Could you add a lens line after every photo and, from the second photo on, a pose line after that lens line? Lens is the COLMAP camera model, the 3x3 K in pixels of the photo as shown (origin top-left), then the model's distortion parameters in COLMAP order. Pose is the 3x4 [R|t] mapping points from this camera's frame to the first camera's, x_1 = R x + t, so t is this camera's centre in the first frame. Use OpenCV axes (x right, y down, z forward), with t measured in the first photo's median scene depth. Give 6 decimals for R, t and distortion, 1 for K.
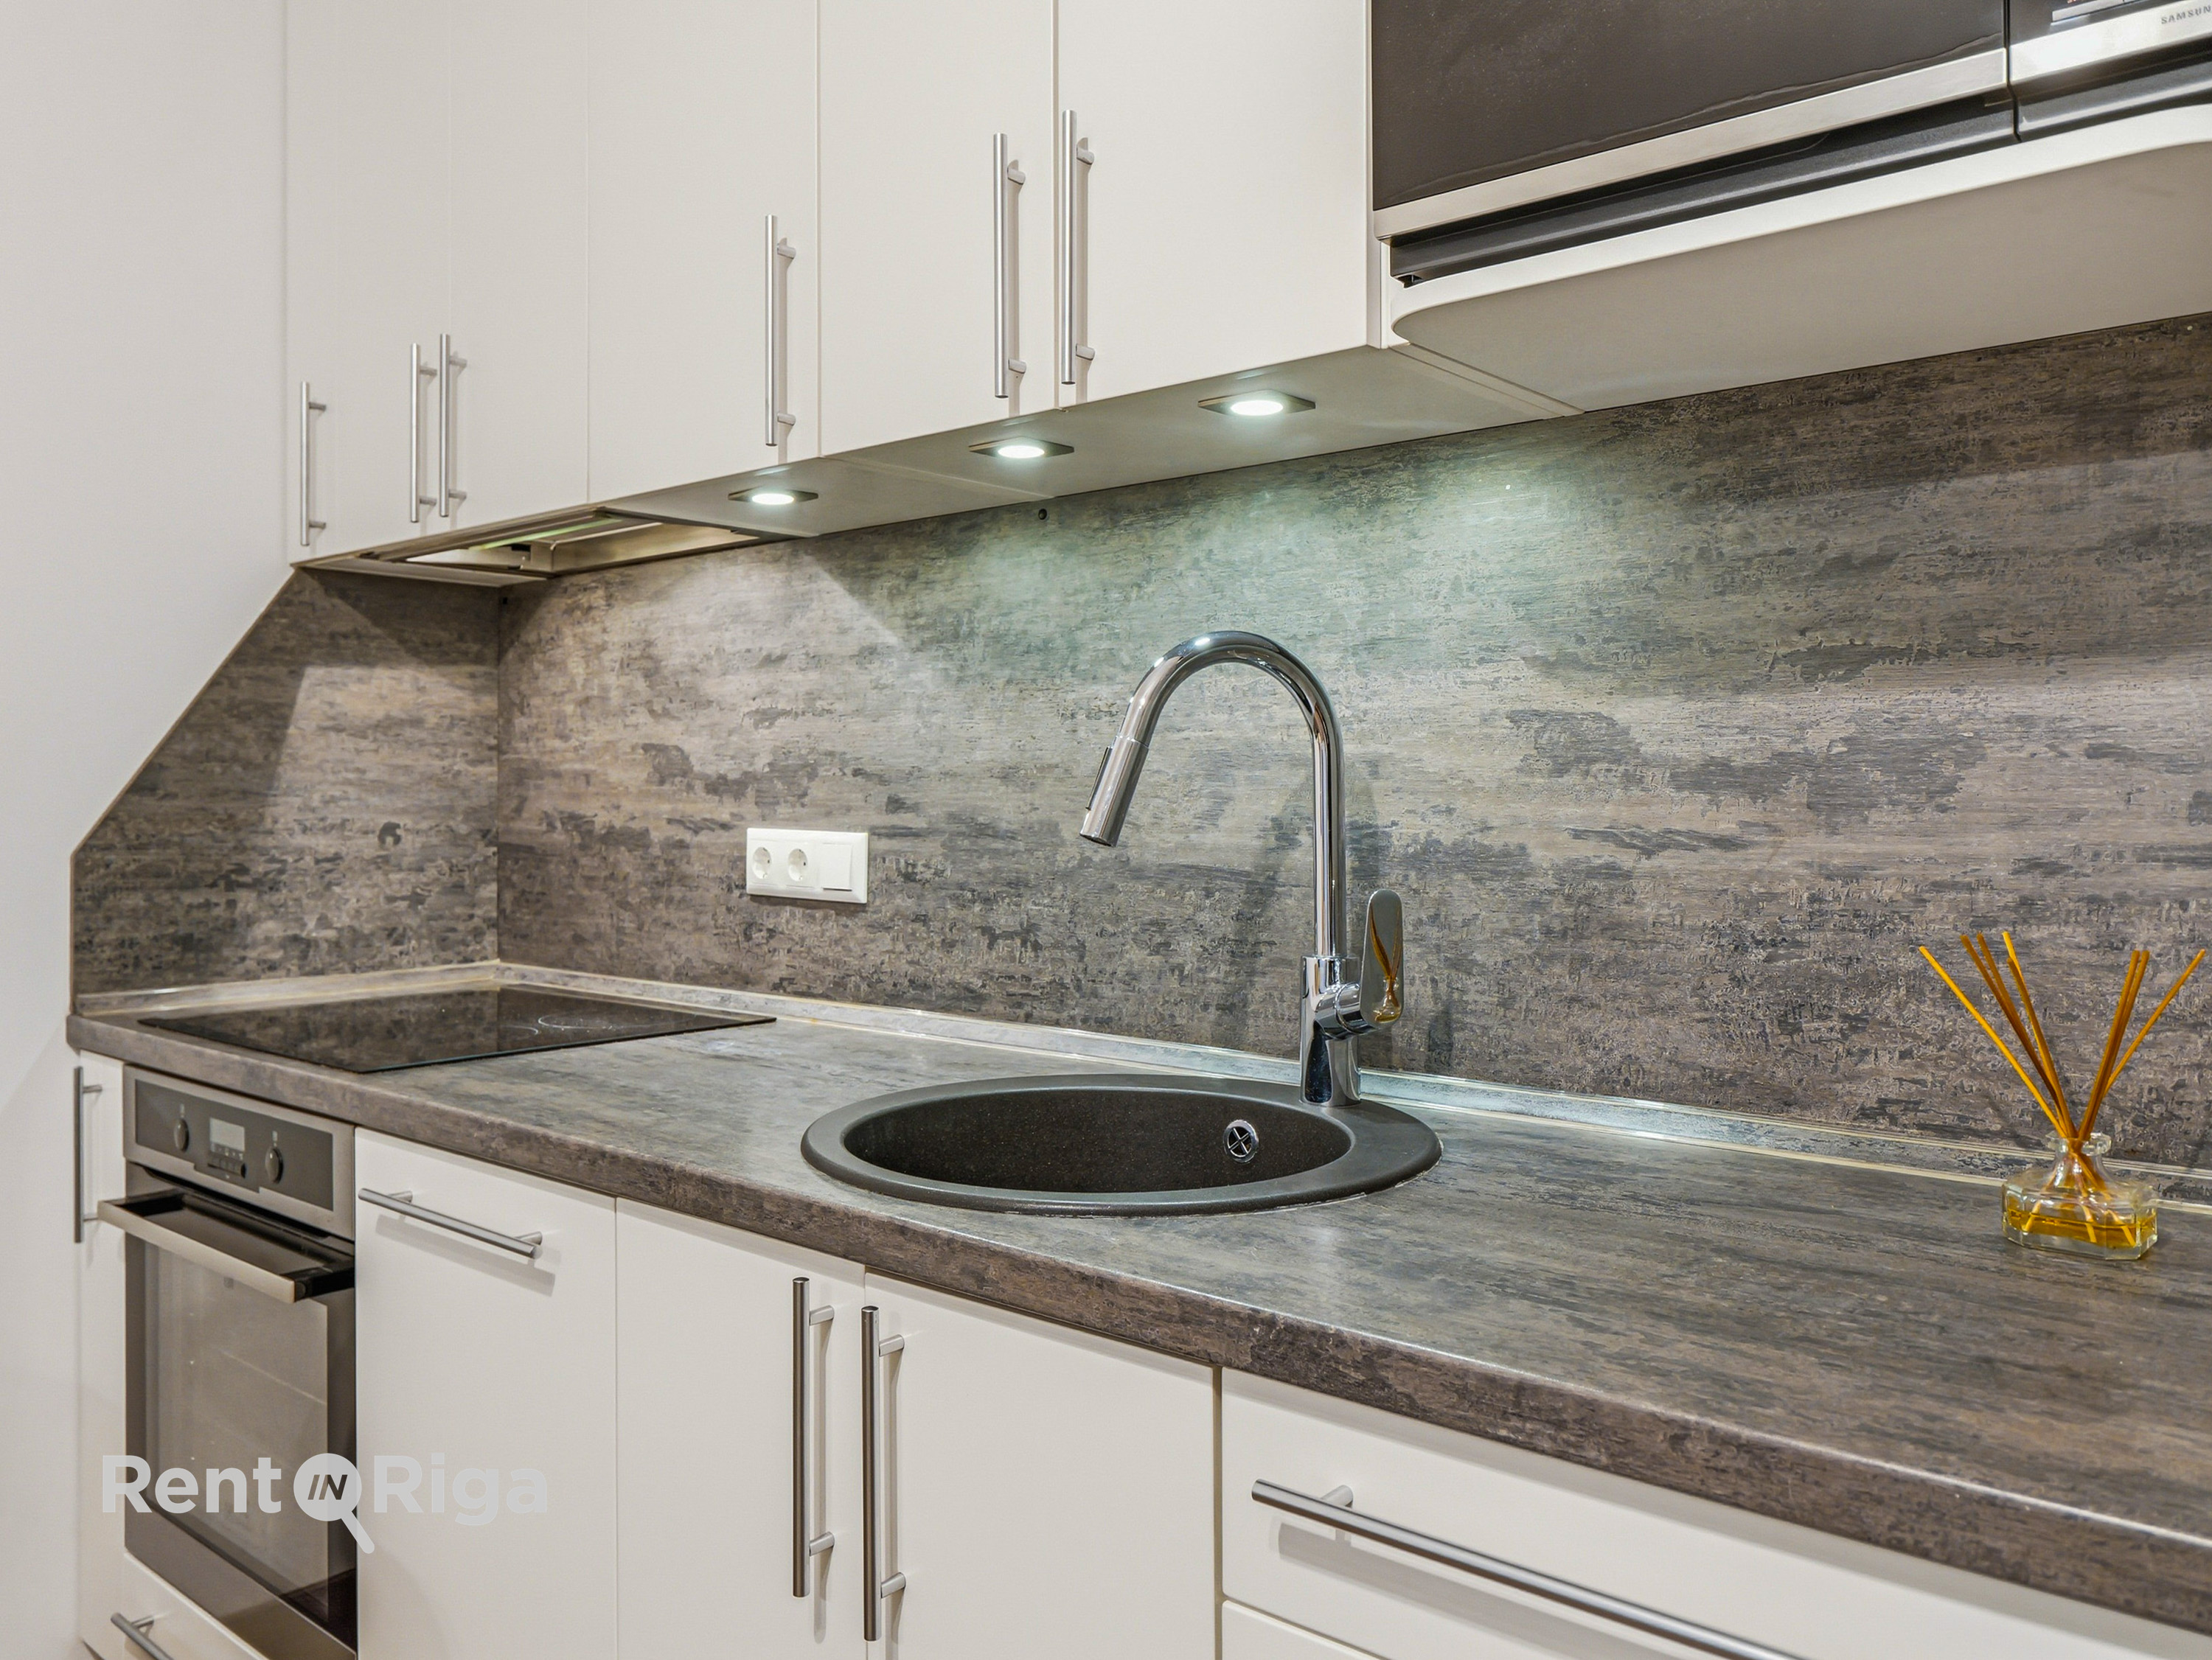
lens RADIAL K [[1683.2, 0, 1104.5], [0, 1683.2, 822.5], [0, 0, 1]] dist [-0.001804, -0.000070]
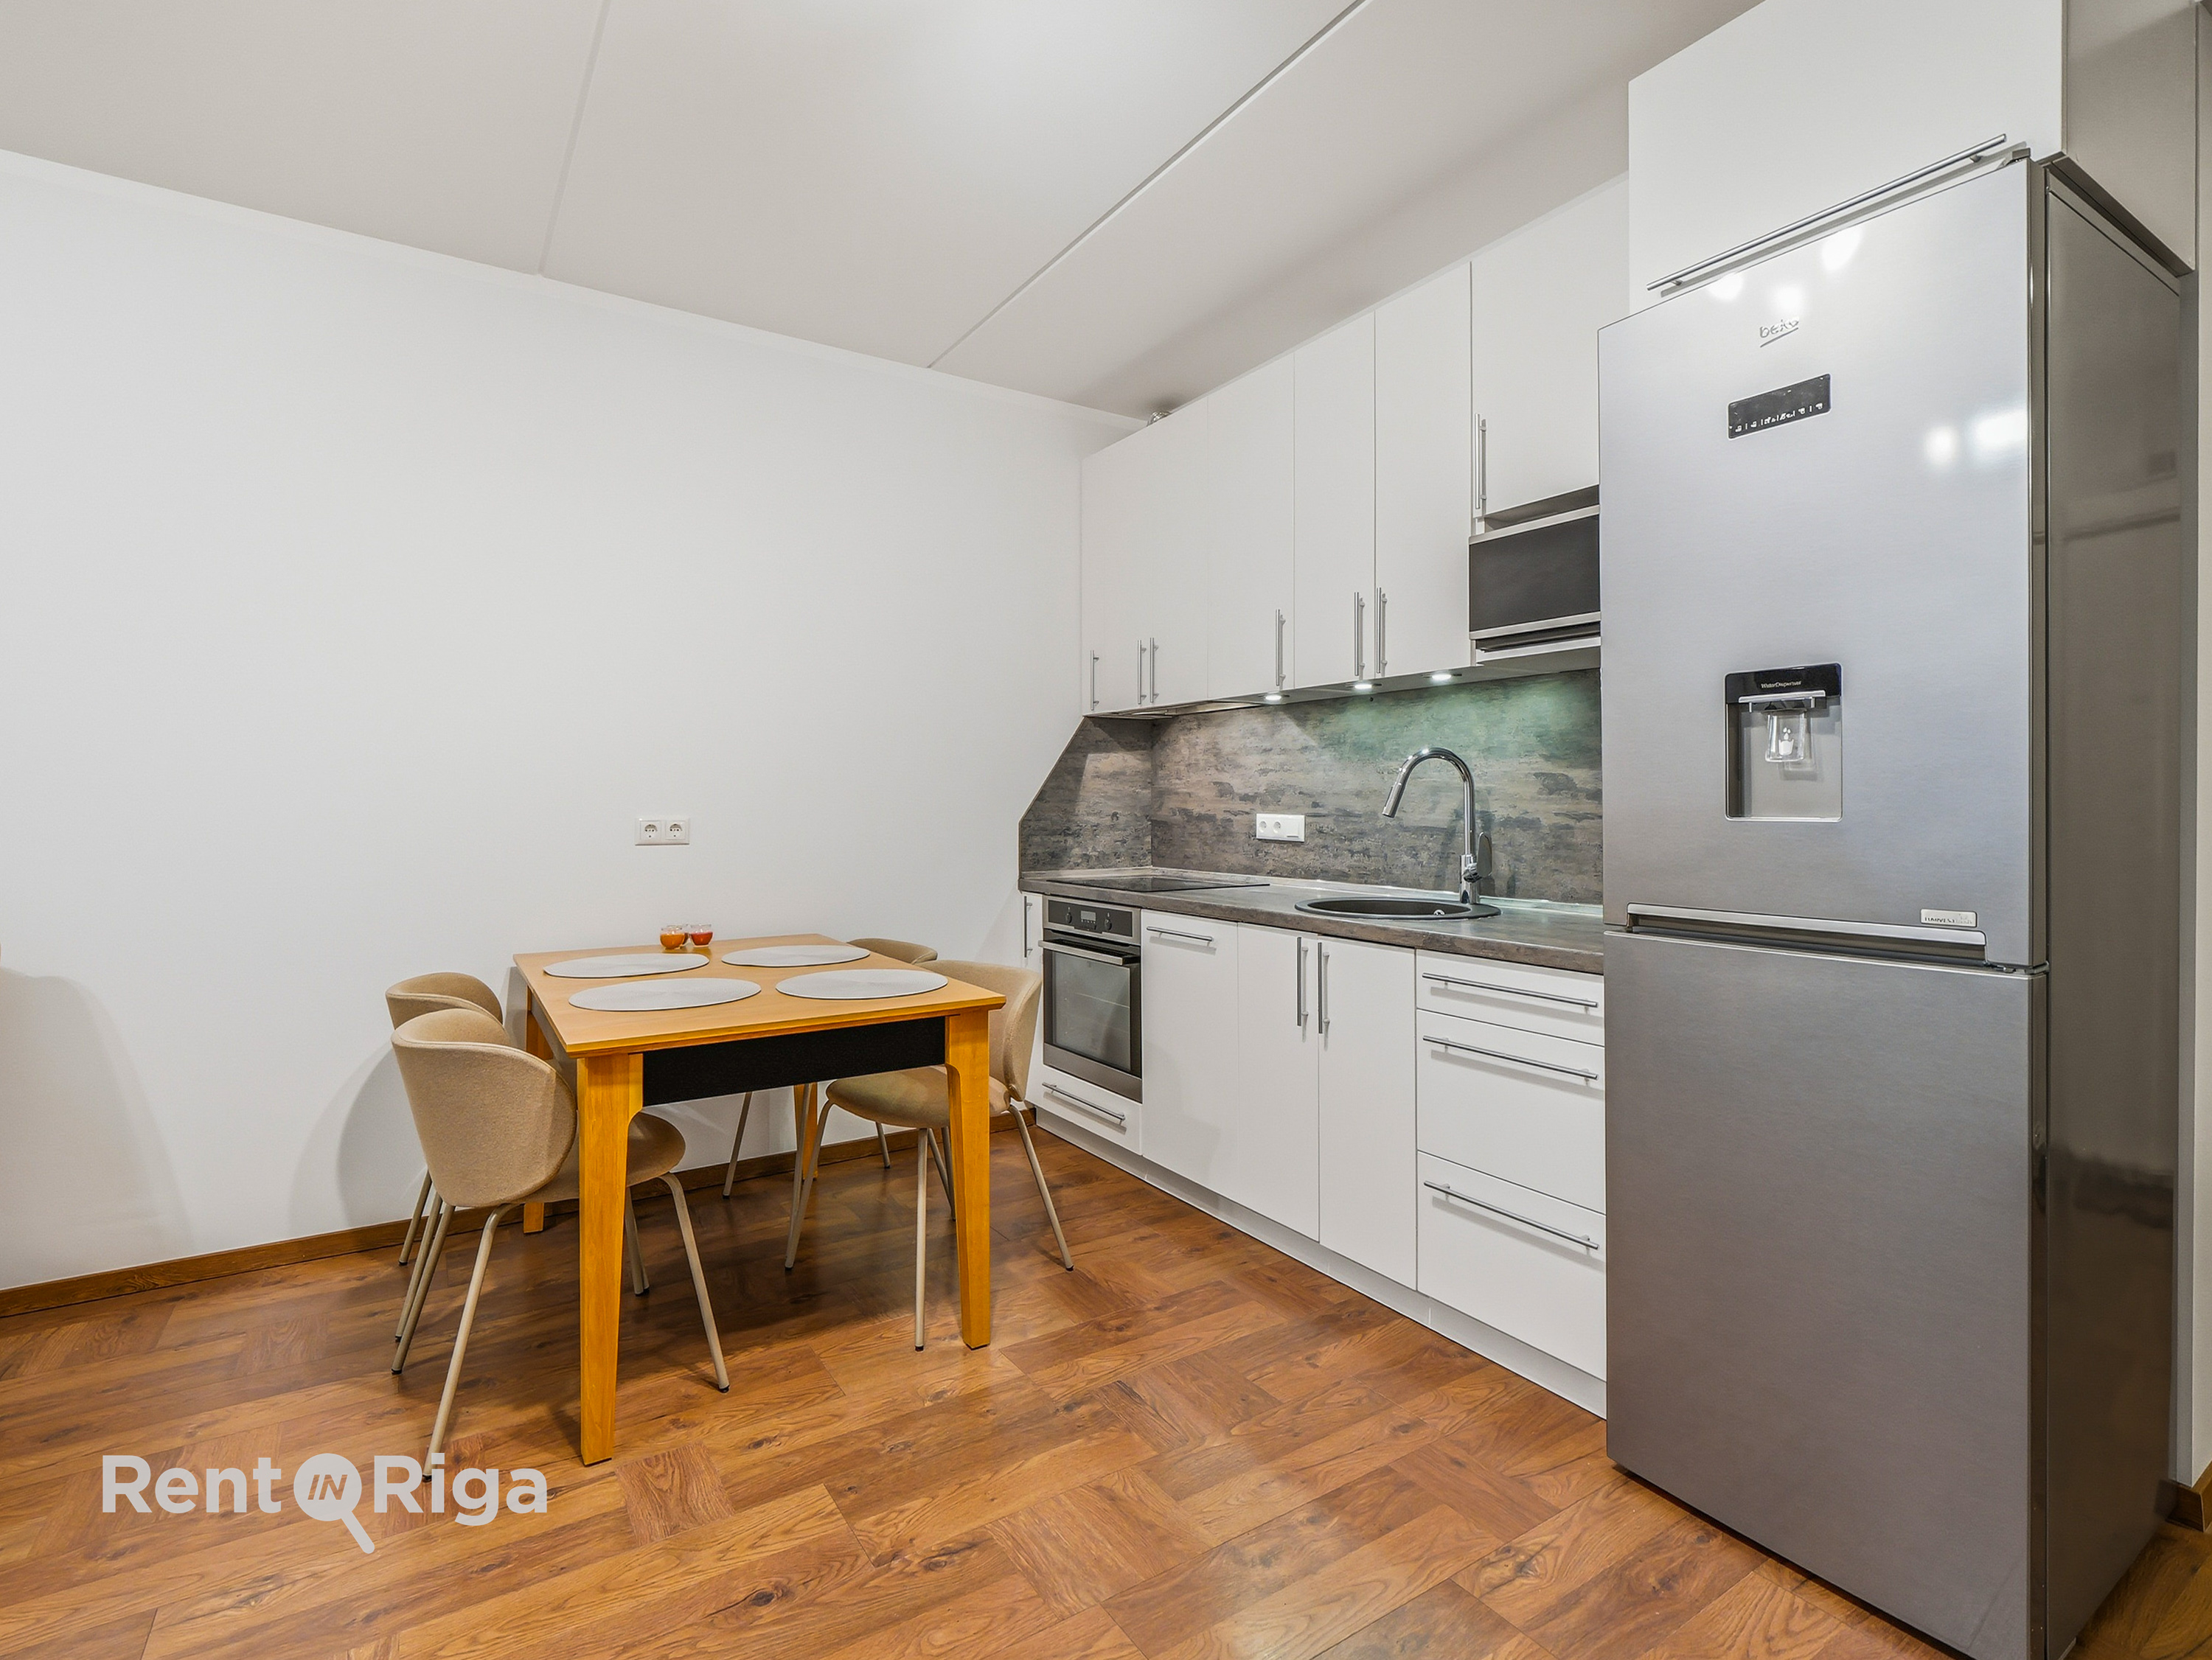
lens RADIAL K [[1069.9, 0, 1088.6], [0, 1069.9, 812.5], [0, 0, 1]] dist [0.003044, -0.000086]
pose [[0.955678, 0.001601, -0.294410, 0.034809], [-0.002910, 0.999988, -0.004009, 0.009770], [0.294400, 0.004688, 0.955671, -0.765047]]
